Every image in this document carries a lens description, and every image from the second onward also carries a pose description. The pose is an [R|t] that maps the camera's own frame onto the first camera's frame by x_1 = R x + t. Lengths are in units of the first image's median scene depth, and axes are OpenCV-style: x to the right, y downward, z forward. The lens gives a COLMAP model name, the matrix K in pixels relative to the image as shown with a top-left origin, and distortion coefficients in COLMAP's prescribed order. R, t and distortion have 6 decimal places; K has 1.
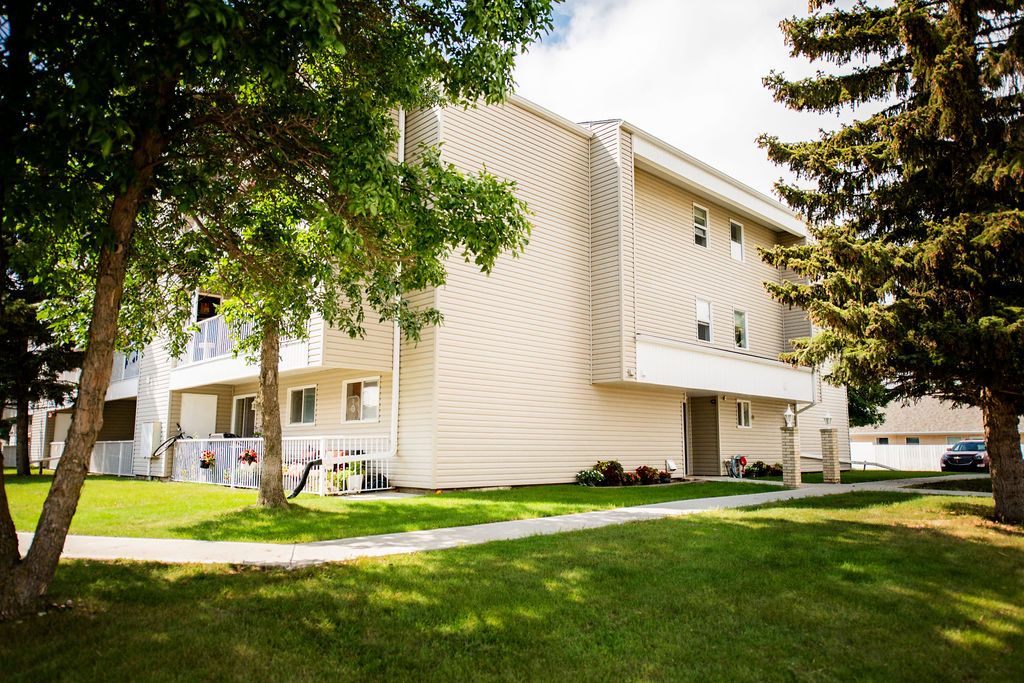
lens RADIAL K [[729.3, 0, 512.0], [0, 729.3, 341.5], [0, 0, 1]] dist [0.028025, -0.000221]
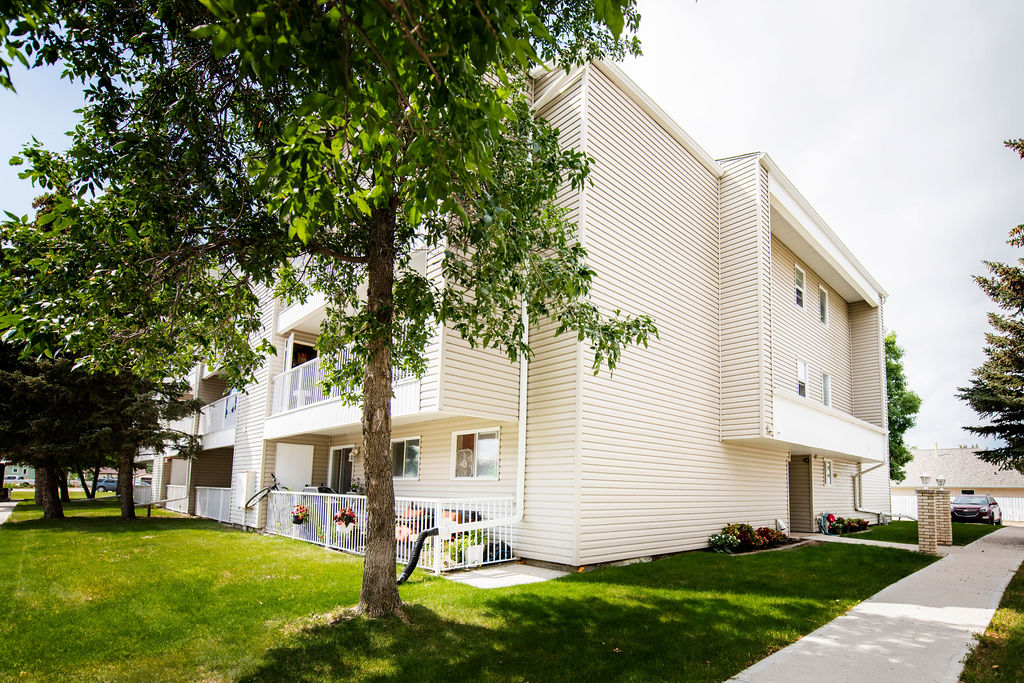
lens RADIAL K [[413.2, 0, 514.7], [0, 413.2, 432.2], [0, 0, 1]] dist [0.001376, -0.000031]
pose [[0.998927, 0.018405, 0.042492, -0.178351], [-0.019826, 0.999250, 0.033257, 0.035847], [-0.041848, -0.034064, 0.998543, 0.495344]]
